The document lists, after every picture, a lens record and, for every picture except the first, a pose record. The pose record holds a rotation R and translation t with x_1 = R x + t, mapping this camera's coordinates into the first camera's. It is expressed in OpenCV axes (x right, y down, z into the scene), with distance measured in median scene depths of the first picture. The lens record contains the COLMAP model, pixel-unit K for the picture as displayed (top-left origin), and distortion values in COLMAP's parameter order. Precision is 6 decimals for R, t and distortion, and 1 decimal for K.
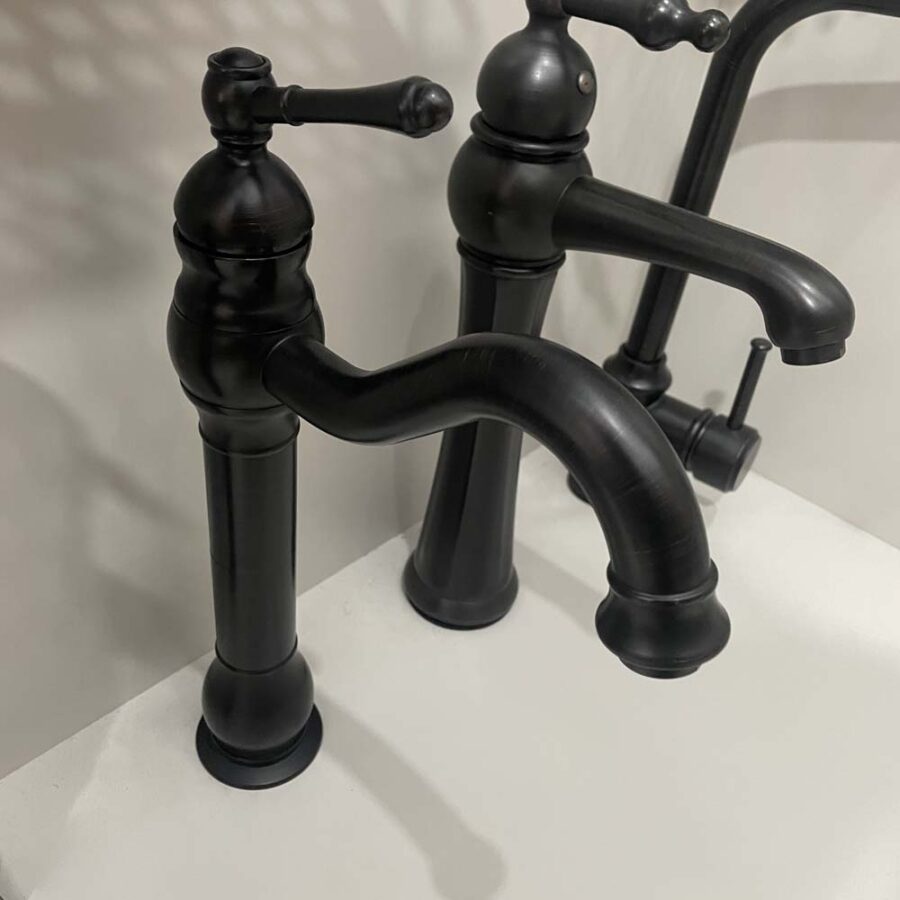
lens RADIAL K [[932.3, 0, 450.0], [0, 932.3, 450.0], [0, 0, 1]] dist [0.019444, 0.009033]
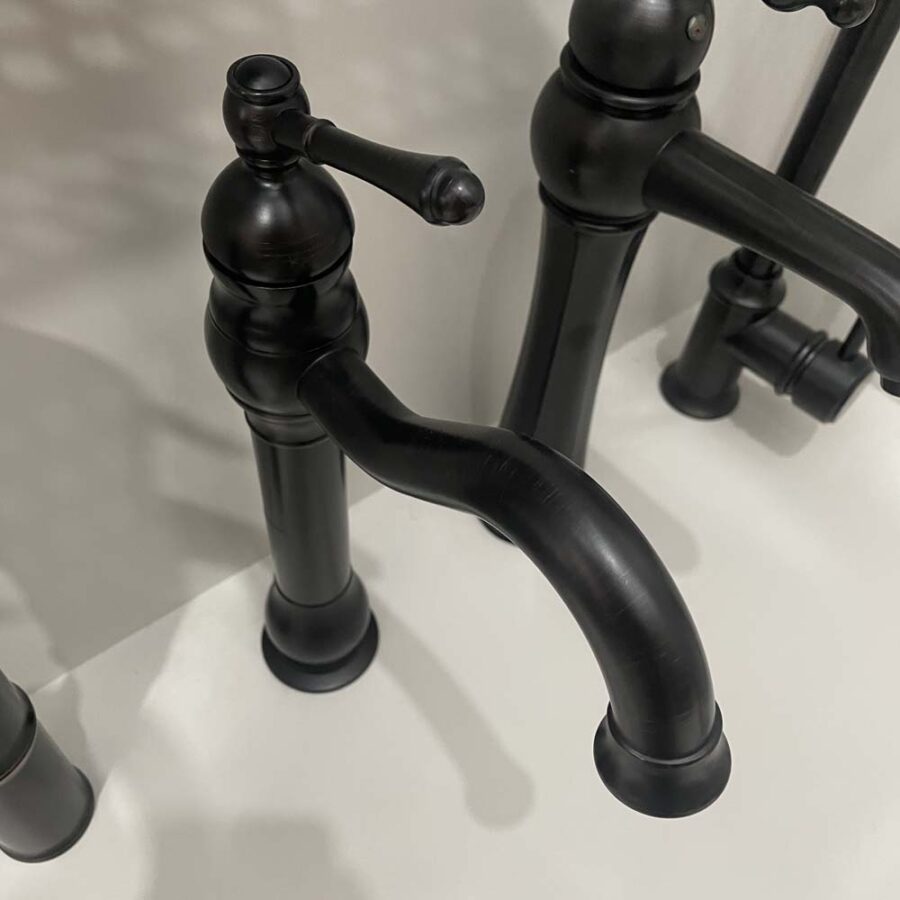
lens RADIAL K [[937.2, 0, 466.3], [0, 937.2, 450.8], [0, 0, 1]] dist [0.055625, -0.029453]
pose [[0.989852, 0.094518, -0.106113, 0.066000], [-0.063874, 0.962976, 0.261911, -0.239842], [0.126940, -0.252476, 0.959240, 0.066307]]
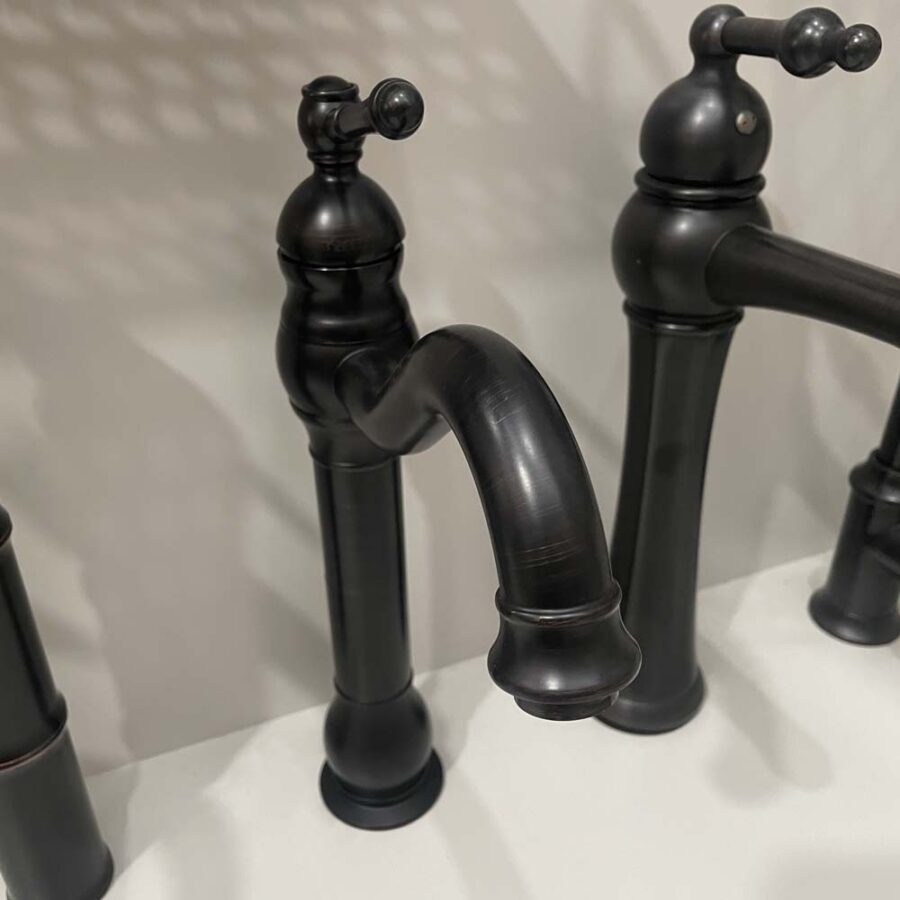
lens RADIAL K [[937.2, 0, 466.3], [0, 937.2, 450.8], [0, 0, 1]] dist [0.055625, -0.029453]
pose [[0.913115, 0.100913, -0.395016, 0.294208], [-0.155238, 0.981957, -0.107989, 0.072567], [0.376992, 0.159927, 0.912305, 0.087267]]
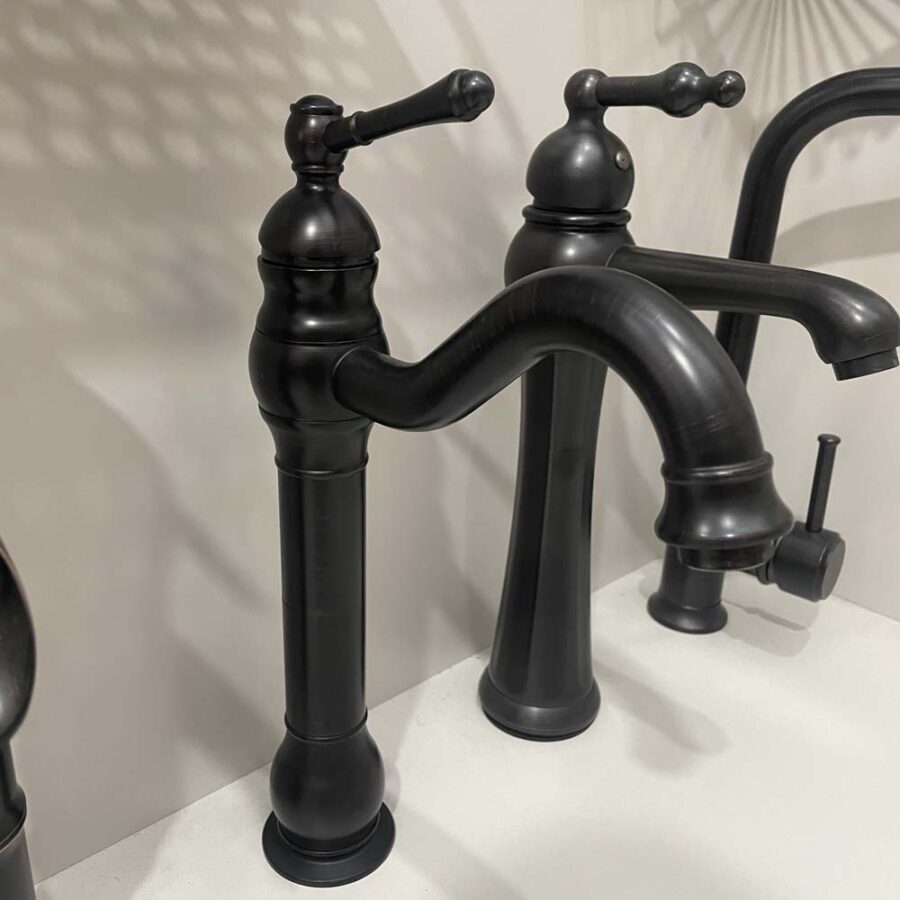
lens RADIAL K [[932.3, 0, 450.0], [0, 932.3, 450.0], [0, 0, 1]] dist [0.019444, 0.009033]
pose [[0.995483, -0.045516, -0.083320, 0.016036], [0.020298, 0.959333, -0.281547, 0.250725], [0.092747, 0.278584, 0.955923, 0.005732]]
